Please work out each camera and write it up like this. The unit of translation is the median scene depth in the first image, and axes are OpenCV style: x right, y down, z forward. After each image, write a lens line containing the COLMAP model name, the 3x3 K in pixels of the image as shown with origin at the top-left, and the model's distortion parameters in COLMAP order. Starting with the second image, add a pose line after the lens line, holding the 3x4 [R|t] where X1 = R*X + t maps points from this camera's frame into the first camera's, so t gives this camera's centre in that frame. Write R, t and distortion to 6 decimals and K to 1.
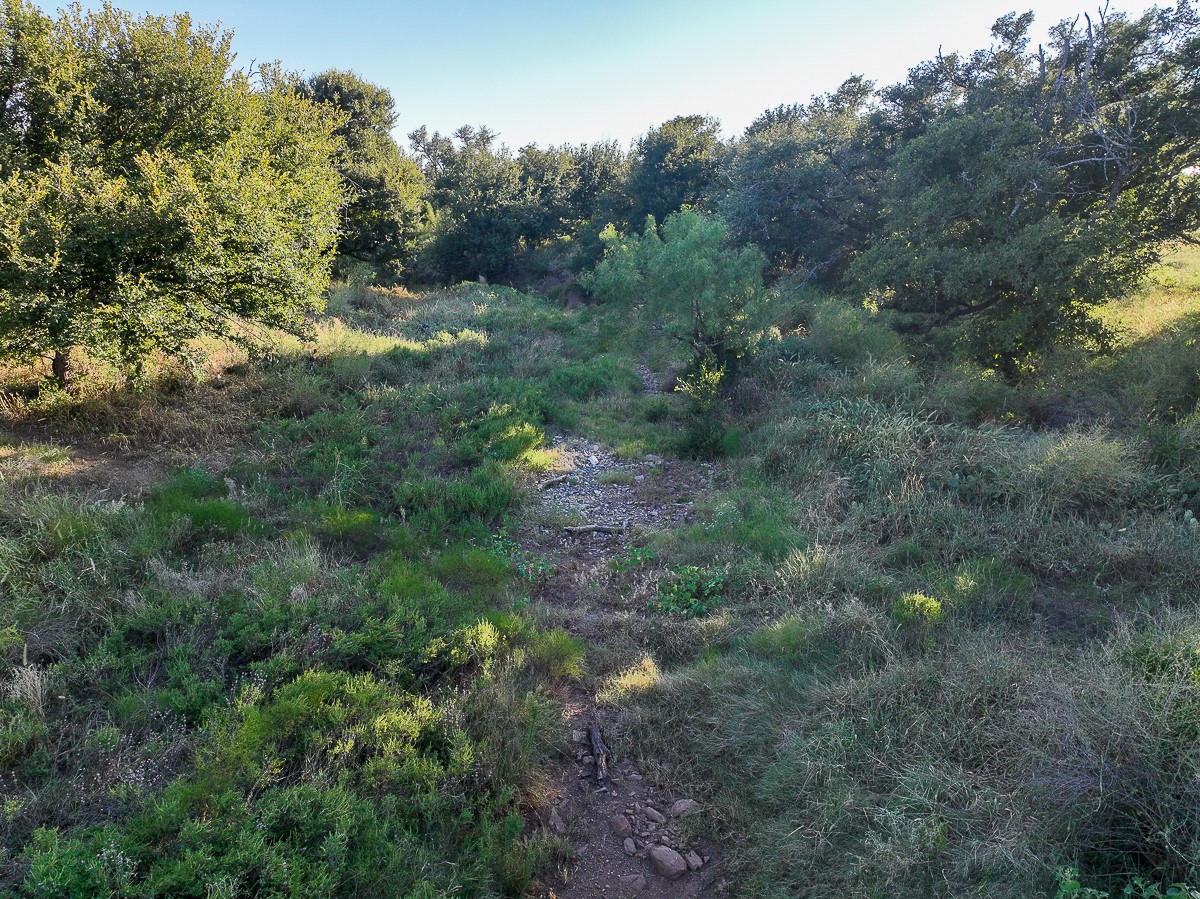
lens RADIAL K [[846.0, 0, 599.9], [0, 846.0, 452.4], [0, 0, 1]] dist [-0.006353, 0.025553]
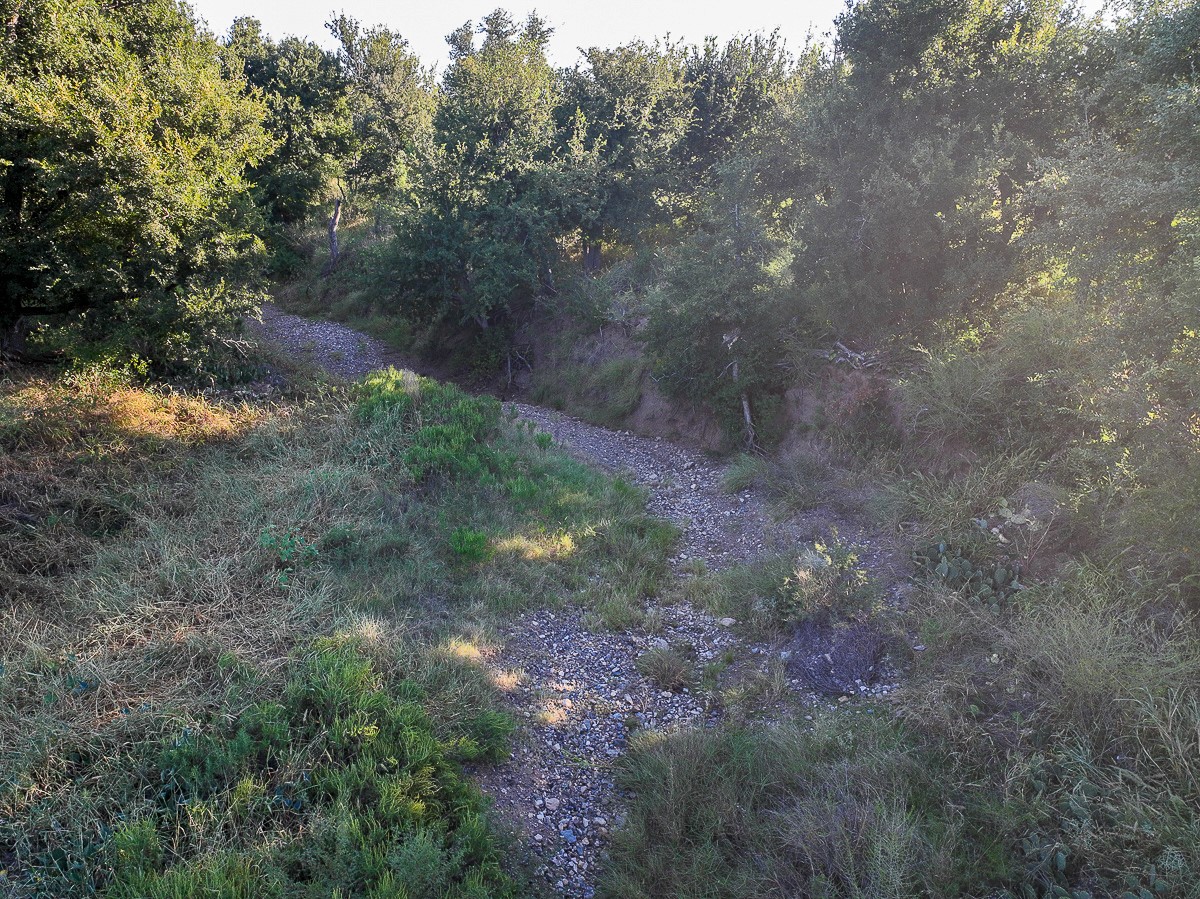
lens RADIAL K [[846.0, 0, 599.9], [0, 846.0, 452.4], [0, 0, 1]] dist [-0.006353, 0.025553]
pose [[0.985139, 0.057543, -0.161835, 0.012227], [-0.043987, 0.995312, 0.086137, -0.174298], [0.166033, -0.077738, 0.983051, 0.518891]]
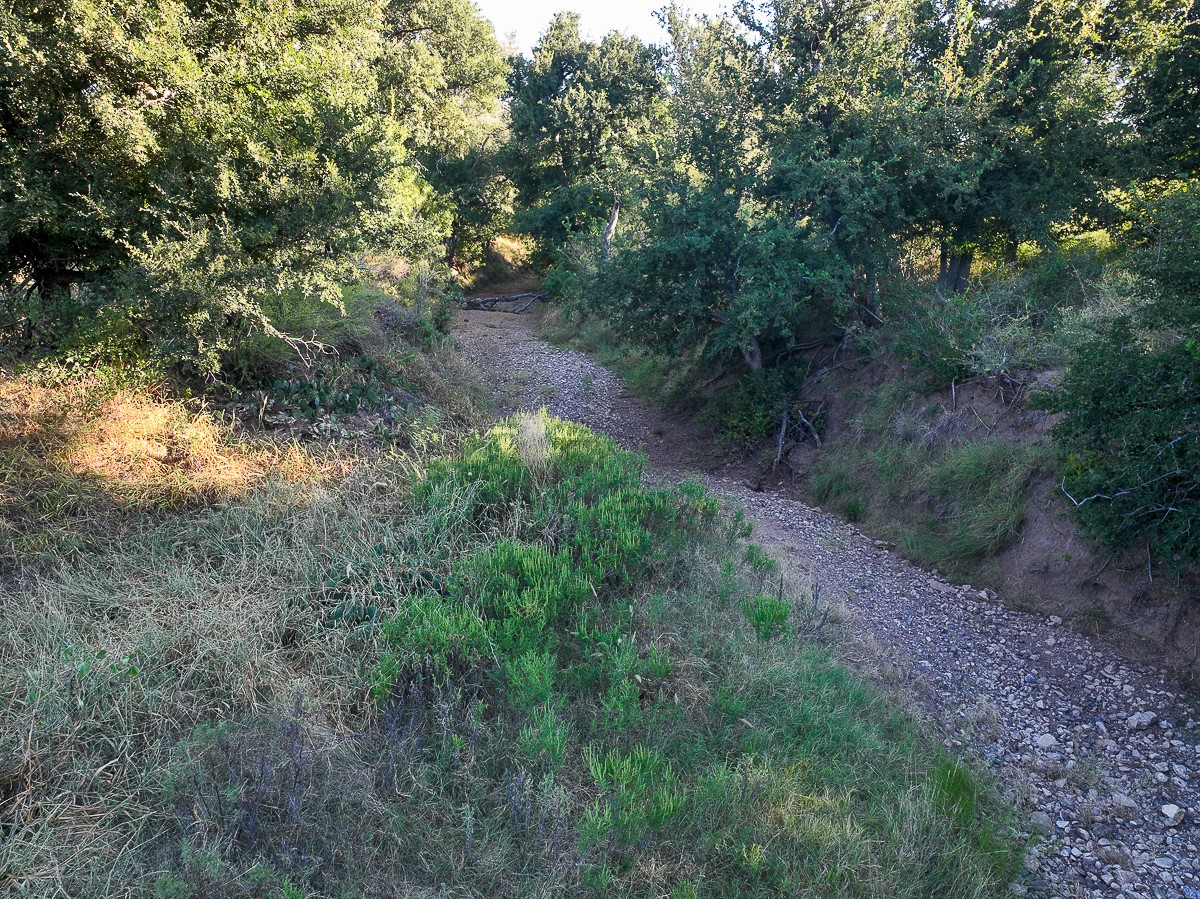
lens RADIAL K [[846.0, 0, 599.9], [0, 846.0, 452.4], [0, 0, 1]] dist [-0.006353, 0.025553]
pose [[0.835562, 0.160584, -0.525403, -0.016733], [-0.156179, 0.986302, 0.053077, -0.178433], [0.526730, 0.037708, 0.849196, 0.699348]]
